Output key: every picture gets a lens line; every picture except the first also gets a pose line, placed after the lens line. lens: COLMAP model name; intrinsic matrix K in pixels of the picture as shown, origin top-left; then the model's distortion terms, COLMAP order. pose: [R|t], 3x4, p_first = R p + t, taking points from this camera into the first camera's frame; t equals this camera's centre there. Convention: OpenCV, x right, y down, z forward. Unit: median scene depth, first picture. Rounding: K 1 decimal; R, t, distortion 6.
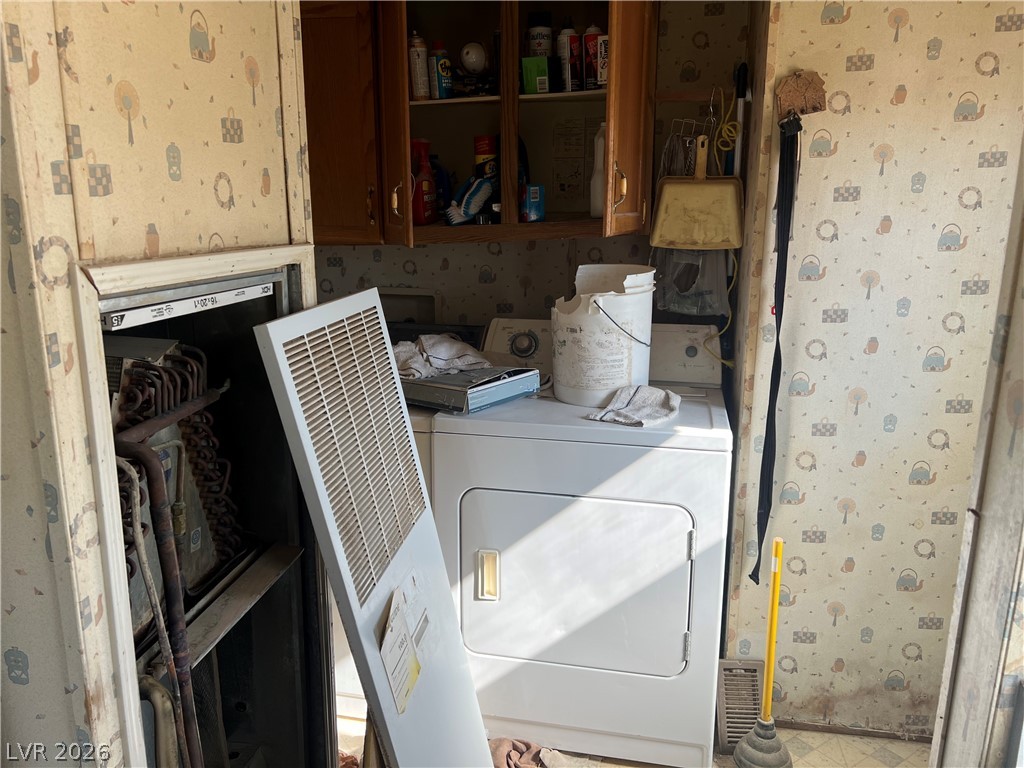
lens RADIAL K [[768.4, 0, 518.3], [0, 768.4, 377.9], [0, 0, 1]] dist [0.067271, -0.076902]
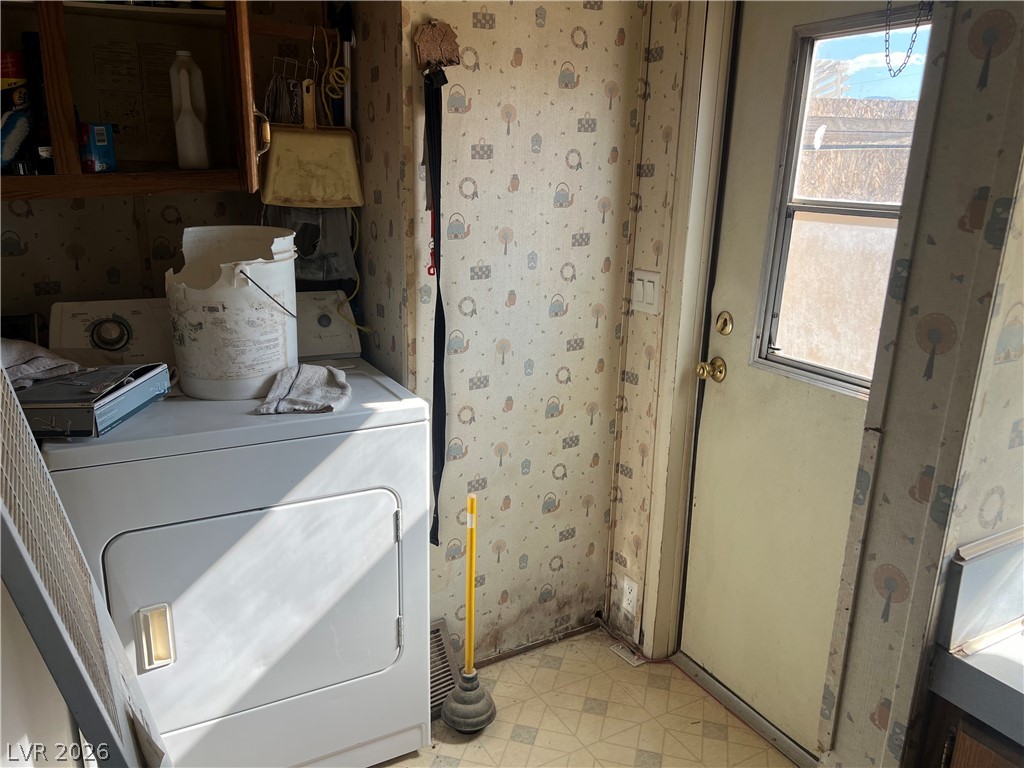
lens RADIAL K [[768.4, 0, 517.1], [0, 768.4, 376.8], [0, 0, 1]] dist [0.067271, -0.076902]
pose [[0.767215, -0.149935, 0.623619, -0.207128], [0.118558, 0.988690, 0.091850, -0.029308], [-0.630337, 0.003466, 0.776314, 0.168484]]
